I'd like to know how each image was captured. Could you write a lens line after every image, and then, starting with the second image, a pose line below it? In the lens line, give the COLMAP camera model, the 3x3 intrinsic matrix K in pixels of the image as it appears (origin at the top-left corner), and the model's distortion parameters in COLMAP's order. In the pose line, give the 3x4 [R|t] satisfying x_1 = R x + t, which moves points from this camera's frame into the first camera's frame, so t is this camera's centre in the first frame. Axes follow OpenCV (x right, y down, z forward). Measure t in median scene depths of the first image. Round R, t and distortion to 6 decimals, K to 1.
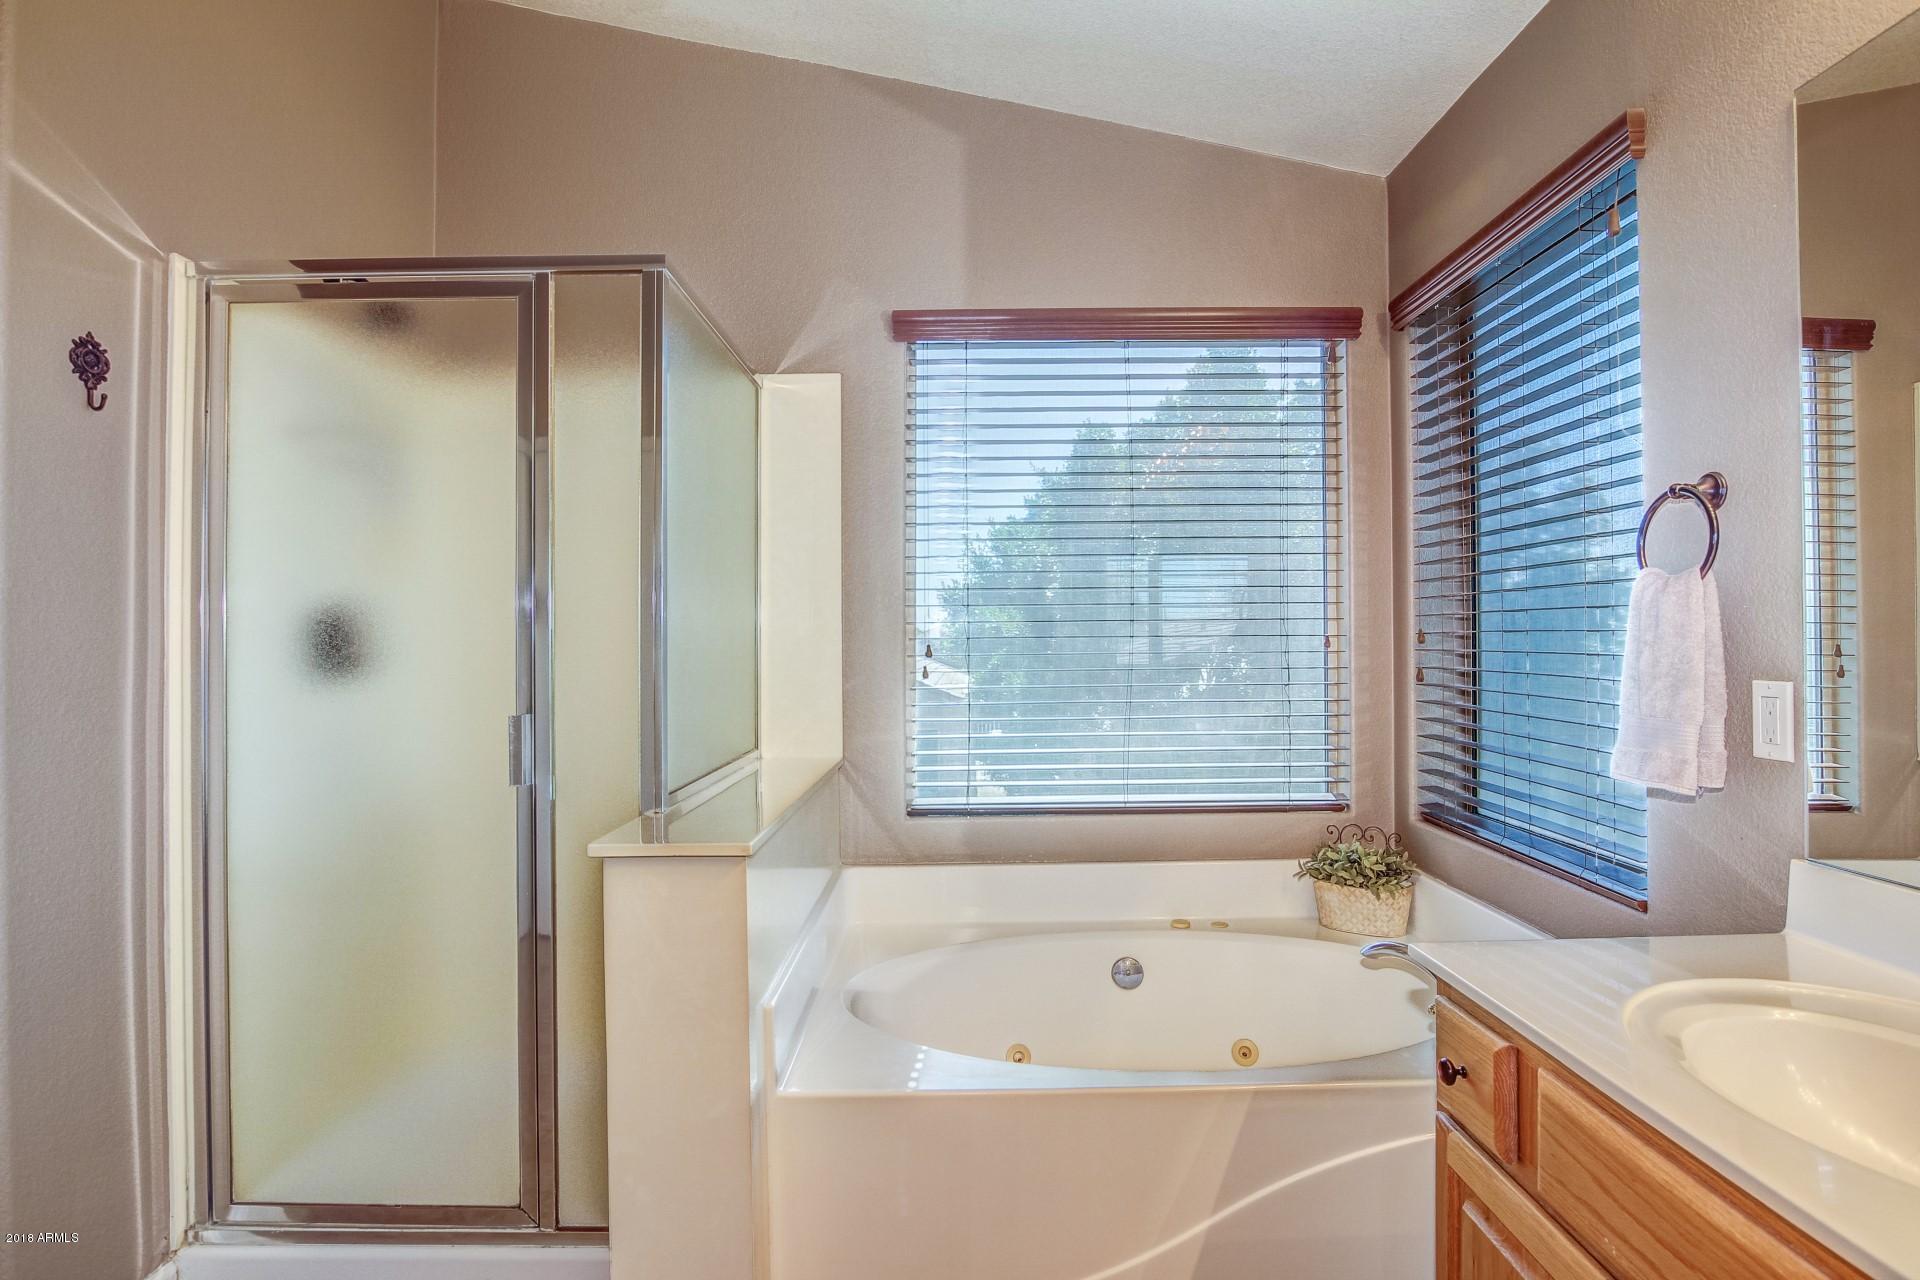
lens RADIAL K [[1015.4, 0, 962.8], [0, 1015.4, 636.5], [0, 0, 1]] dist [-0.020681, 0.000385]
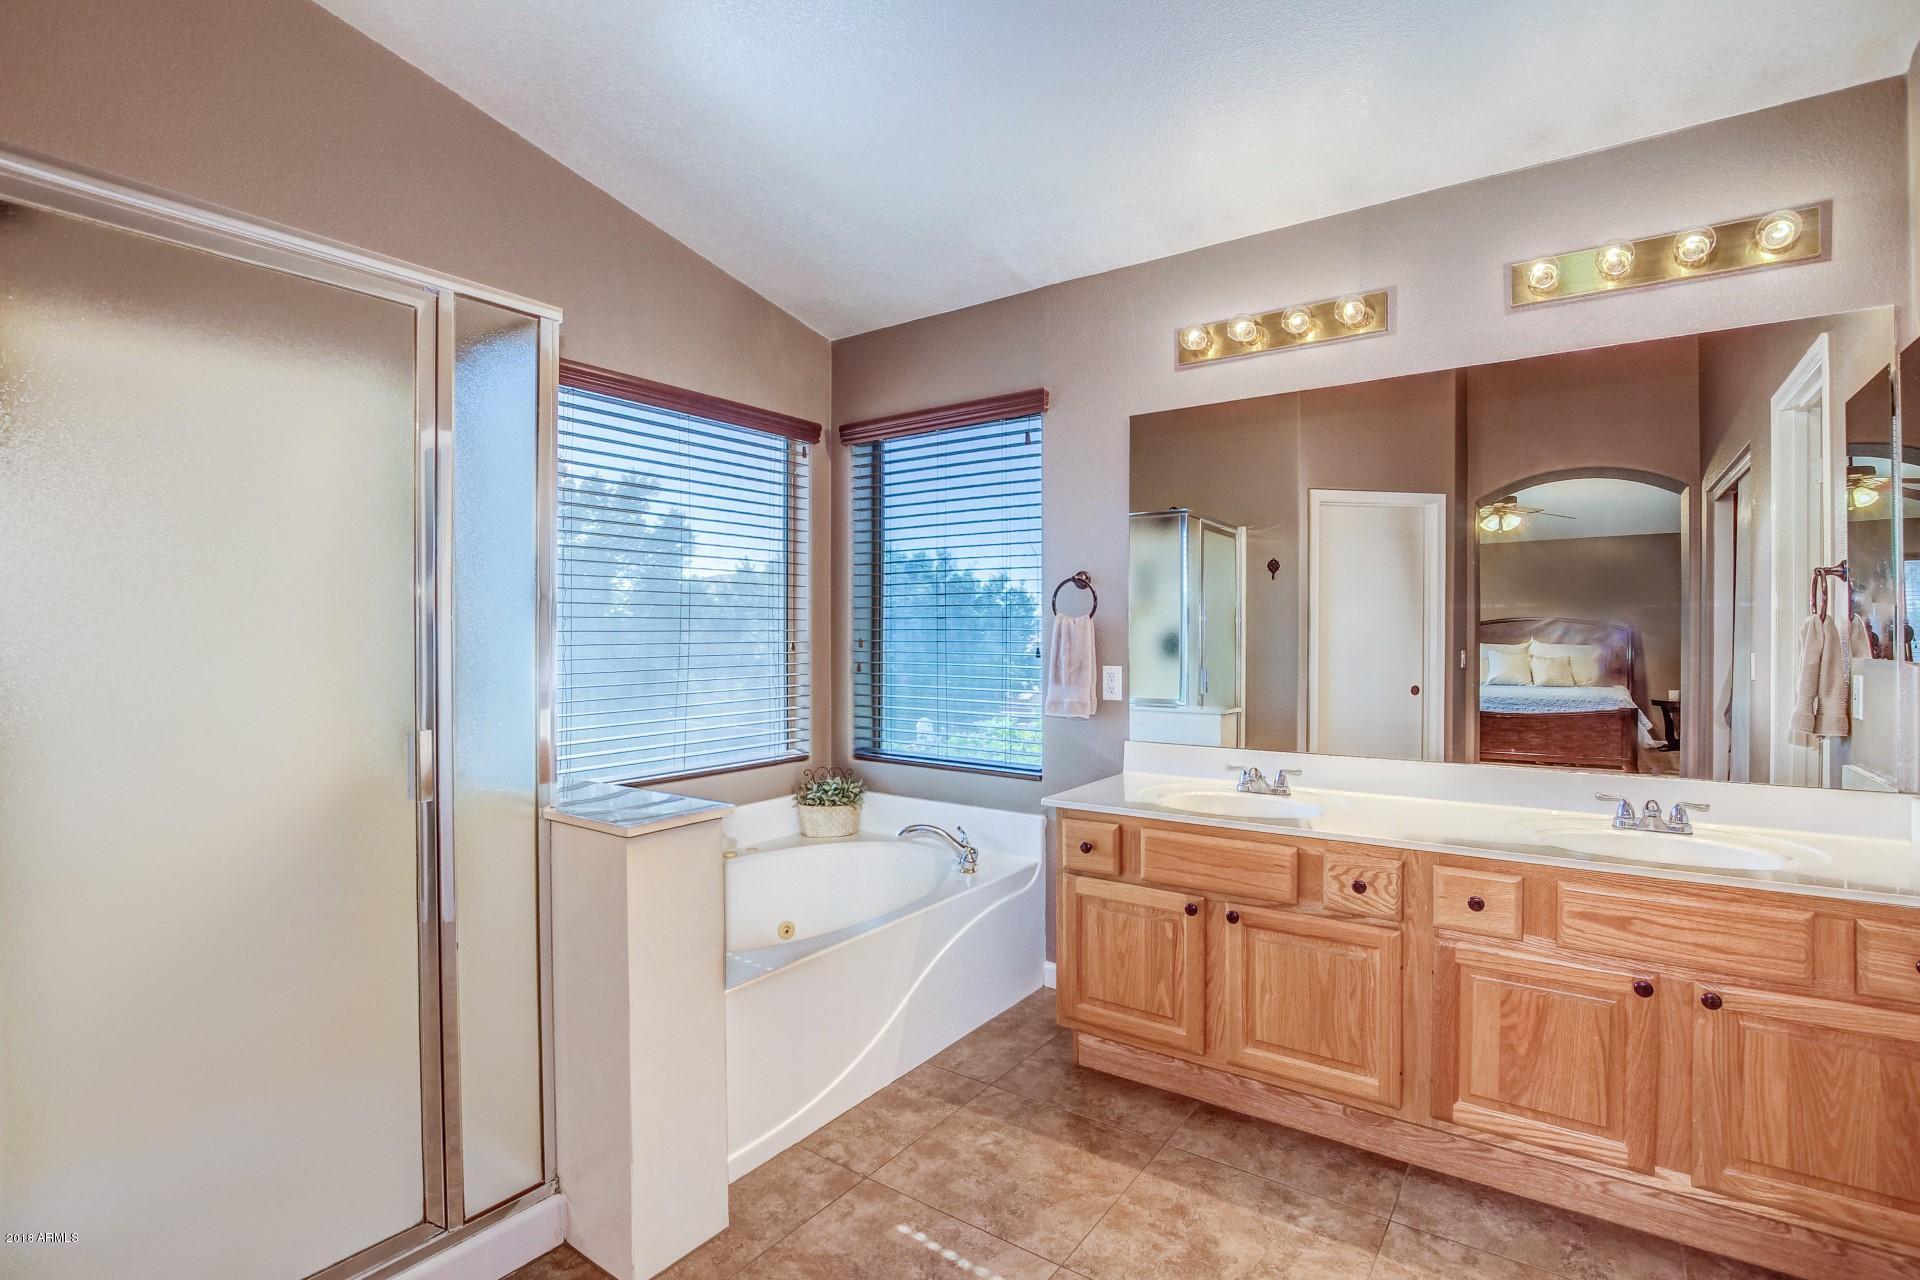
lens RADIAL K [[921.9, 0, 955.7], [0, 921.9, 643.3], [0, 0, 1]] dist [-0.005810, -0.000938]
pose [[0.576615, 0.000333, 0.817016, -0.624283], [-0.009665, 0.999933, 0.006413, -0.010269], [-0.816959, -0.011594, 0.576579, 0.038953]]
